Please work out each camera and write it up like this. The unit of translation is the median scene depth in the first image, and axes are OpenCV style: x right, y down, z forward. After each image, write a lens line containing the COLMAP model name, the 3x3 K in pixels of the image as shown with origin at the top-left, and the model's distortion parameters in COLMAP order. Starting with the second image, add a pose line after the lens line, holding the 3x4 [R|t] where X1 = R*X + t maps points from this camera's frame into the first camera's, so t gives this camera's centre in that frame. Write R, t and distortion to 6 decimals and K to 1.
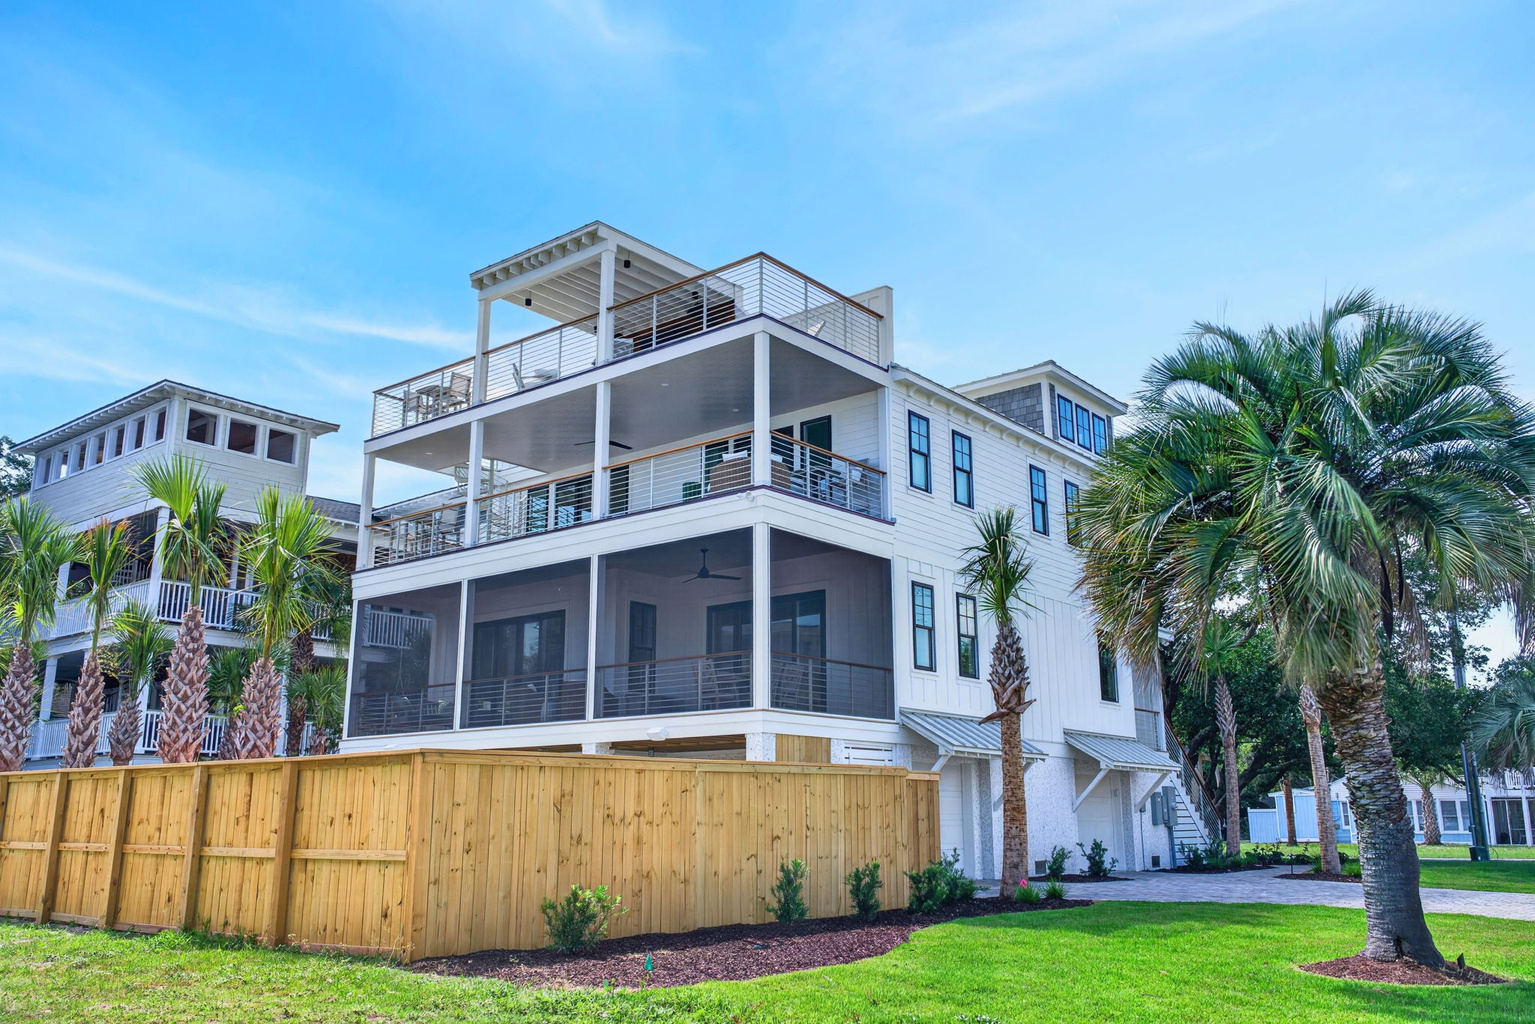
lens RADIAL K [[1264.1, 0, 767.5], [0, 1264.1, 512.0], [0, 0, 1]] dist [-0.001039, -0.001208]
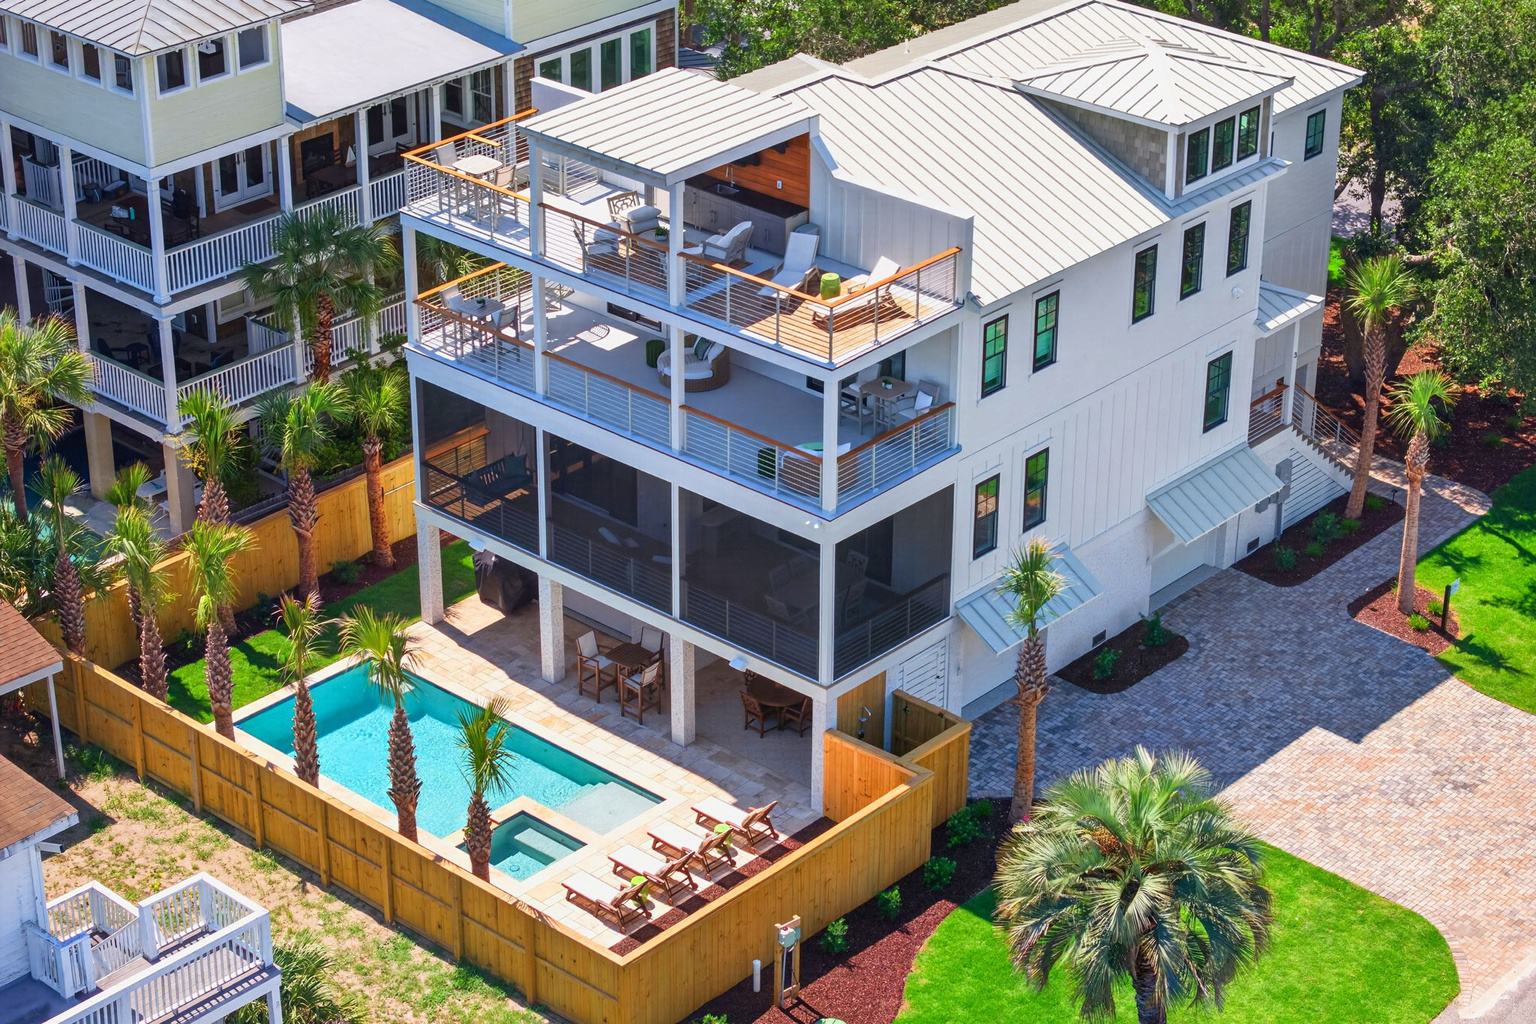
lens RADIAL K [[3155.6, 0, 768.0], [0, 3155.6, 512.0], [0, 0, 1]] dist [0.029628, 0.029992]
pose [[0.998464, 0.027836, -0.047900, 0.067940], [0.010493, 0.753939, 0.656861, -1.651041], [0.054398, -0.656354, 0.752489, -0.991691]]
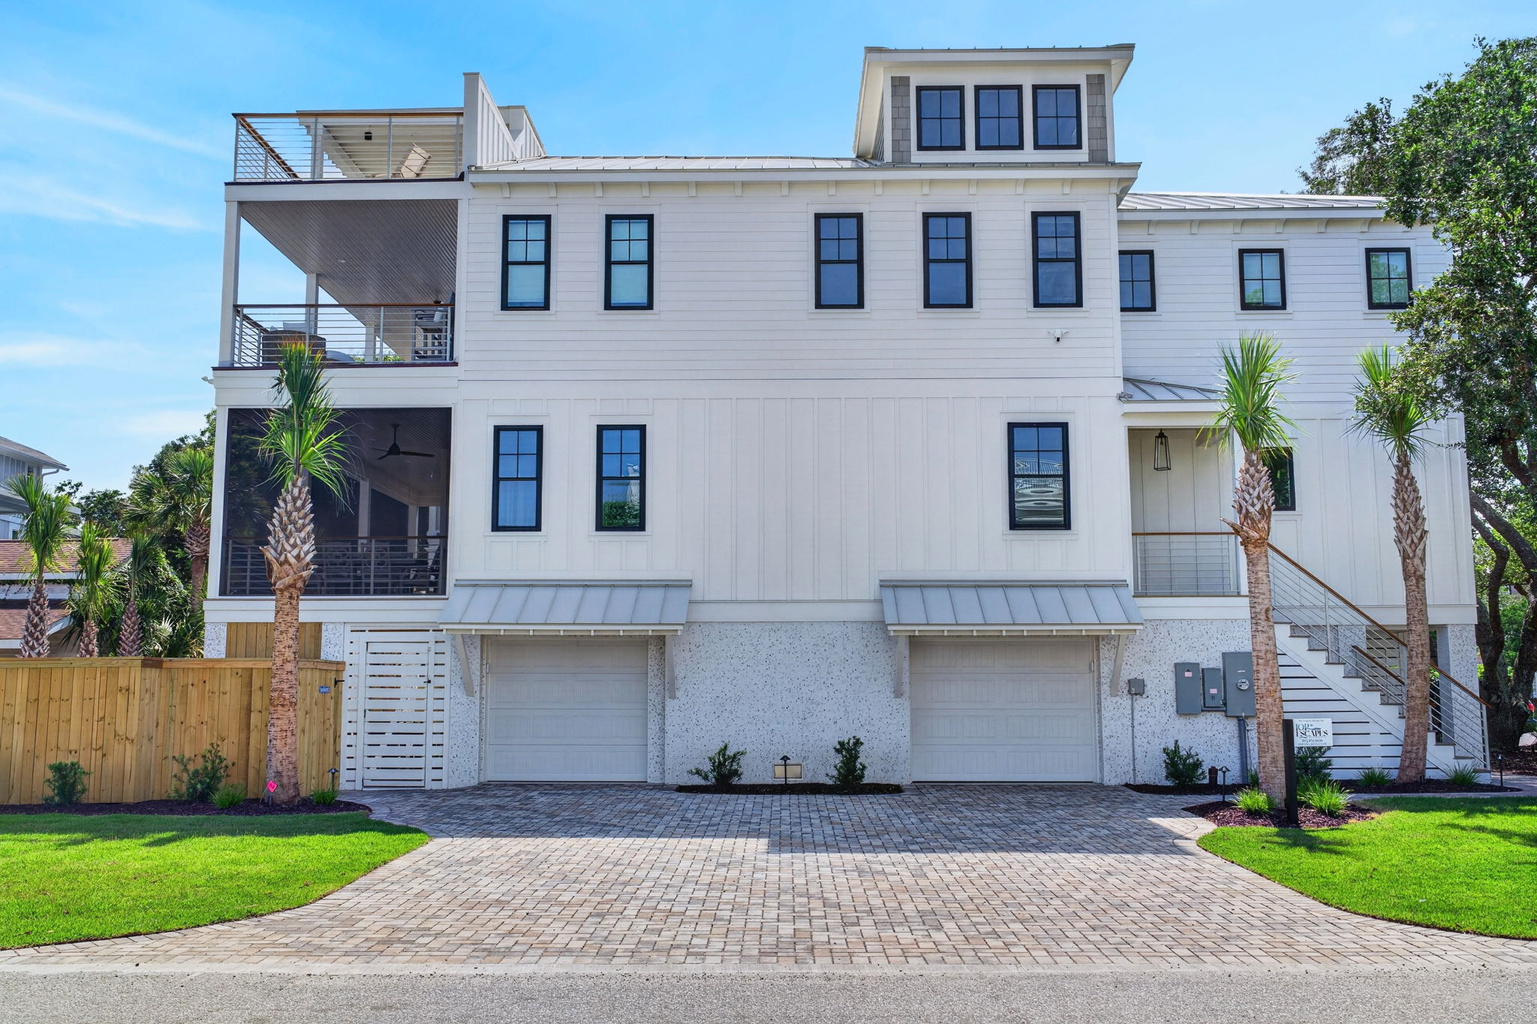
lens RADIAL K [[1426.1, 0, 768.5], [0, 1426.1, 512.0], [0, 0, 1]] dist [0.118191, 0.002819]
pose [[0.610531, -0.101607, -0.785448, 0.958627], [0.190119, 0.981541, 0.020806, 0.124884], [0.768835, -0.162031, 0.618578, 0.548113]]
